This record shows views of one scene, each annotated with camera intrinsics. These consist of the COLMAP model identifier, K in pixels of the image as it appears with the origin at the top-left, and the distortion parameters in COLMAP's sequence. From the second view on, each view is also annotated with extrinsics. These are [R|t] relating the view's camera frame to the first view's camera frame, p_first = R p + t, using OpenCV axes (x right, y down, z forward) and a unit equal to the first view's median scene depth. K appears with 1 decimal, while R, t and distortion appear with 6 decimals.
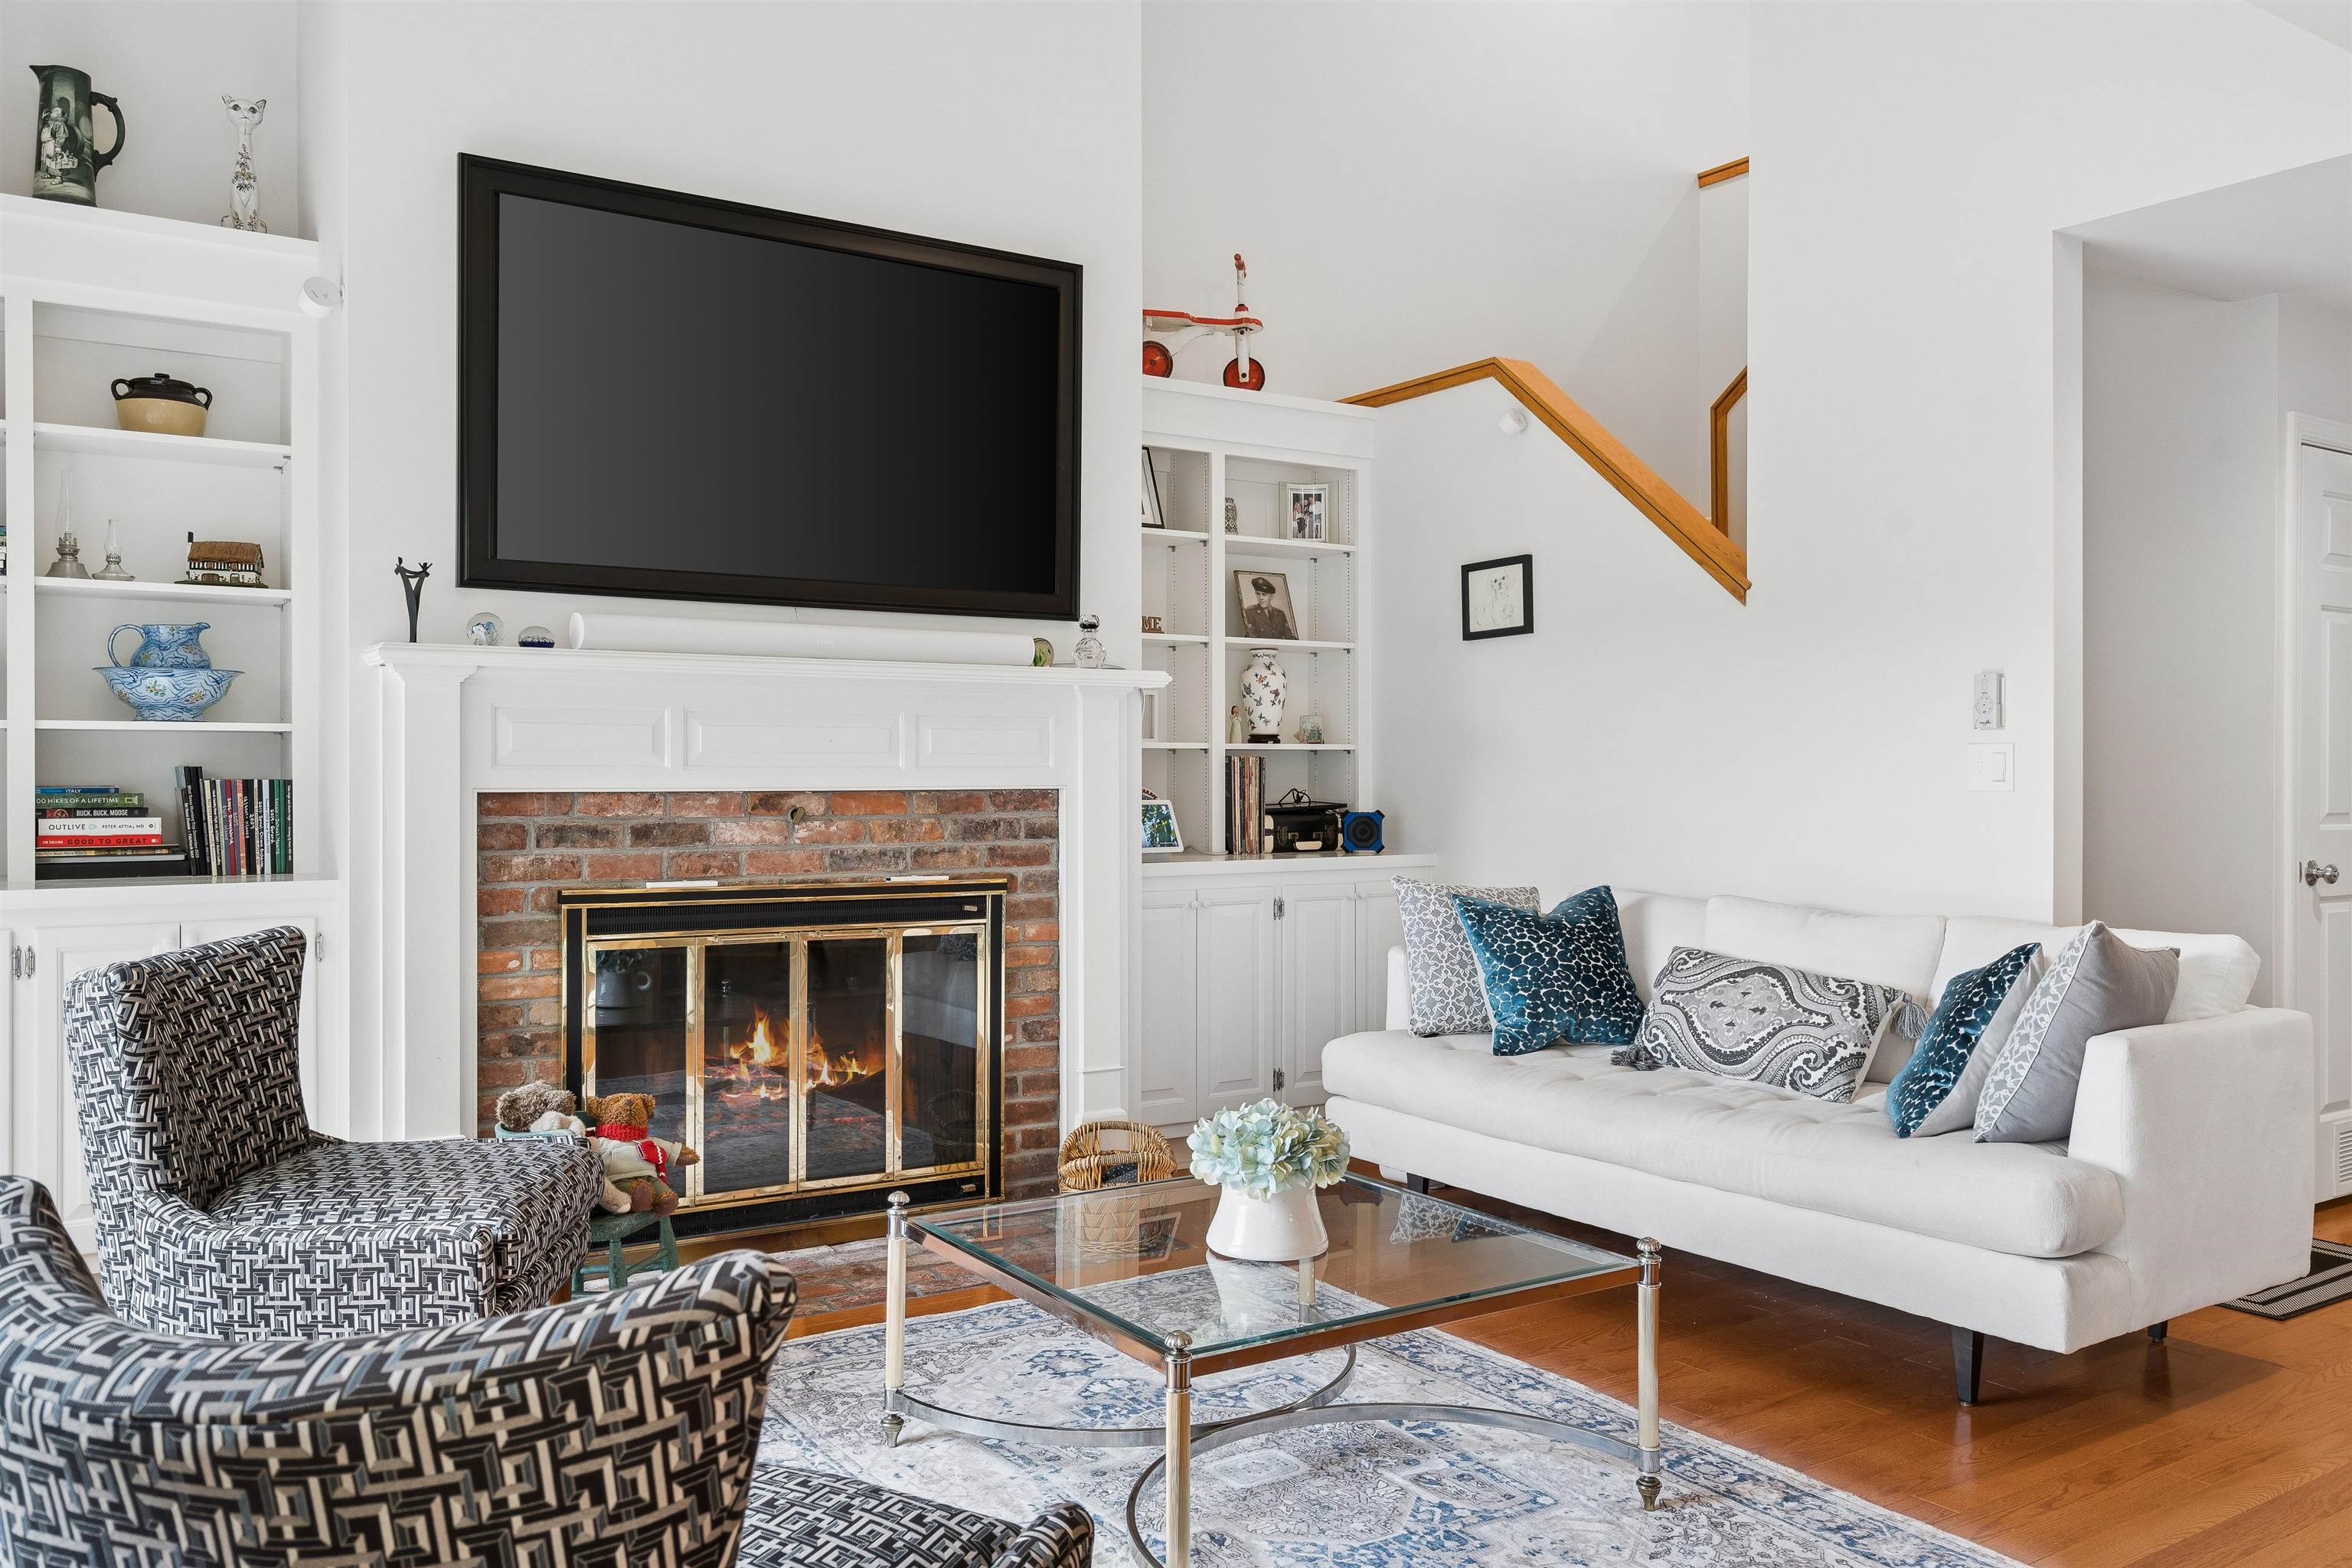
lens RADIAL K [[1789.9, 0, 1168.6], [0, 1789.9, 777.2], [0, 0, 1]] dist [0.007074, 0.002915]
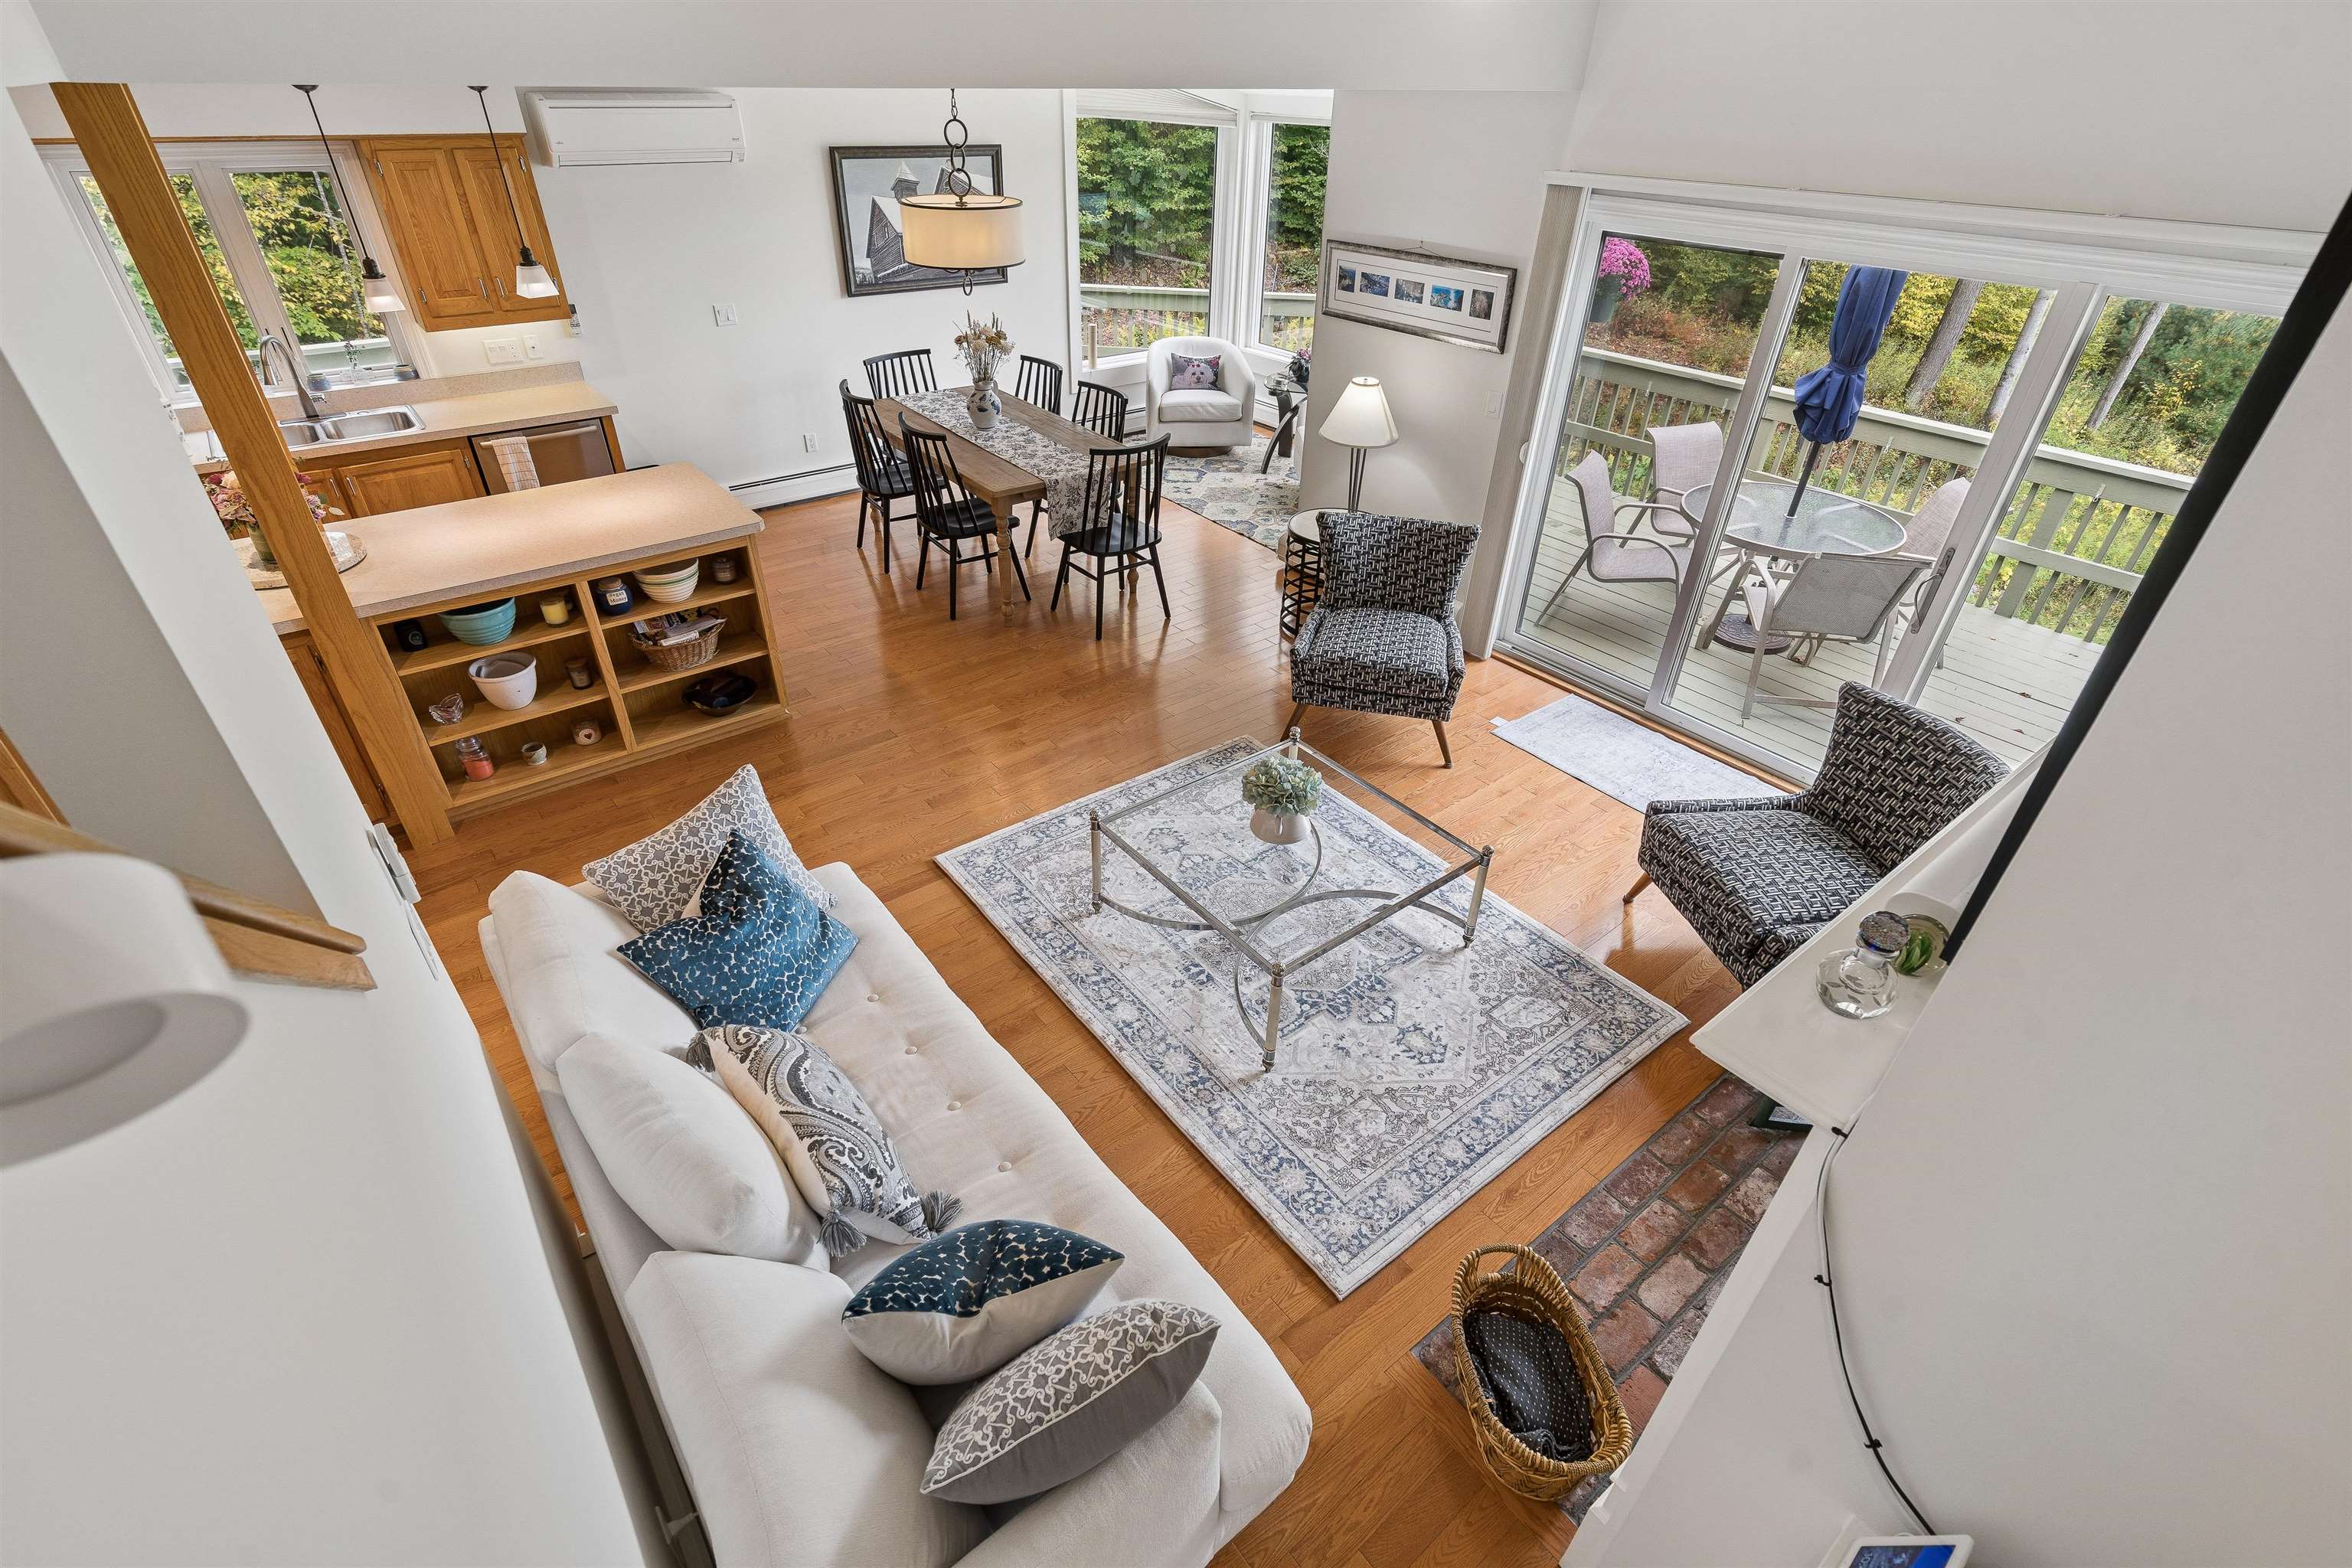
lens RADIAL K [[1066.4, 0, 1176.0], [0, 1066.4, 784.0], [0, 0, 1]] dist [-0.011304, 0.000246]
pose [[-0.996490, 0.028142, -0.078845, 0.173444], [-0.020778, 0.829194, 0.558574, -0.291414], [0.081097, 0.558252, -0.825699, 1.280930]]
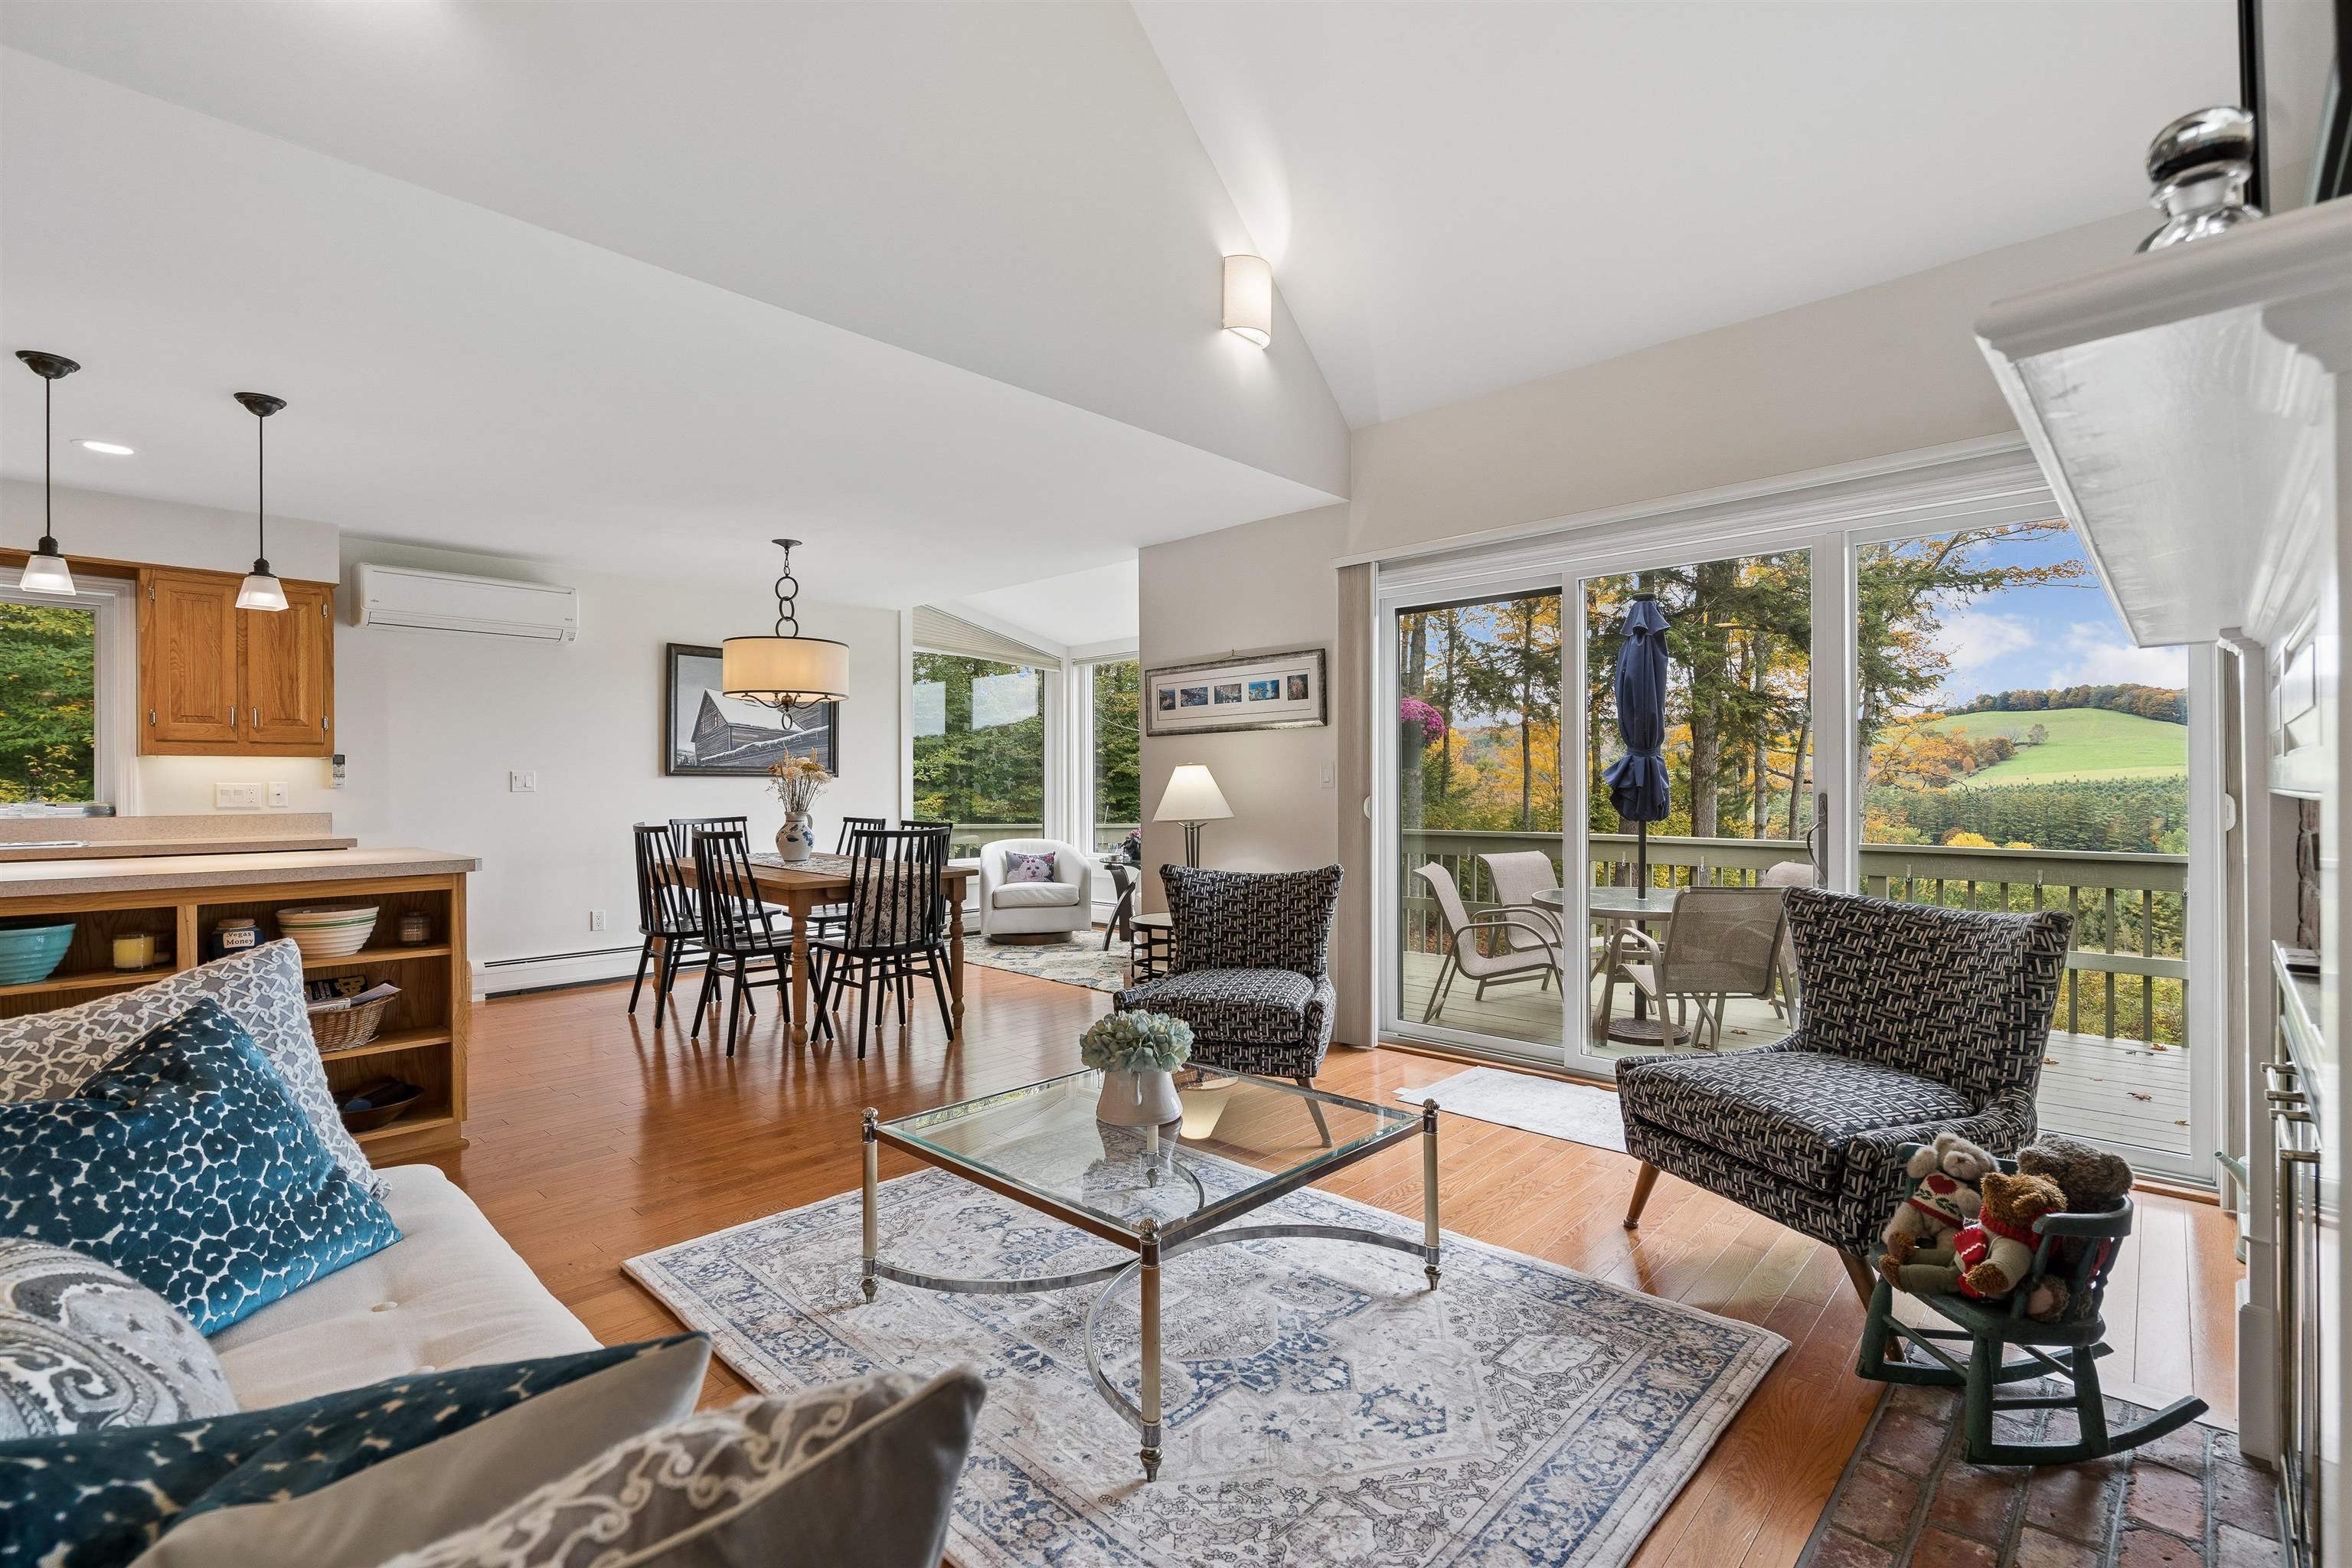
lens RADIAL K [[1054.3, 0, 1176.0], [0, 1054.3, 784.0], [0, 0, 1]] dist [-0.007806, 0.000362]
pose [[-0.974090, 0.005324, -0.226096, 0.140216], [0.005750, 0.999983, -0.001226, 0.002913], [0.226086, -0.002494, -0.974104, 1.190929]]
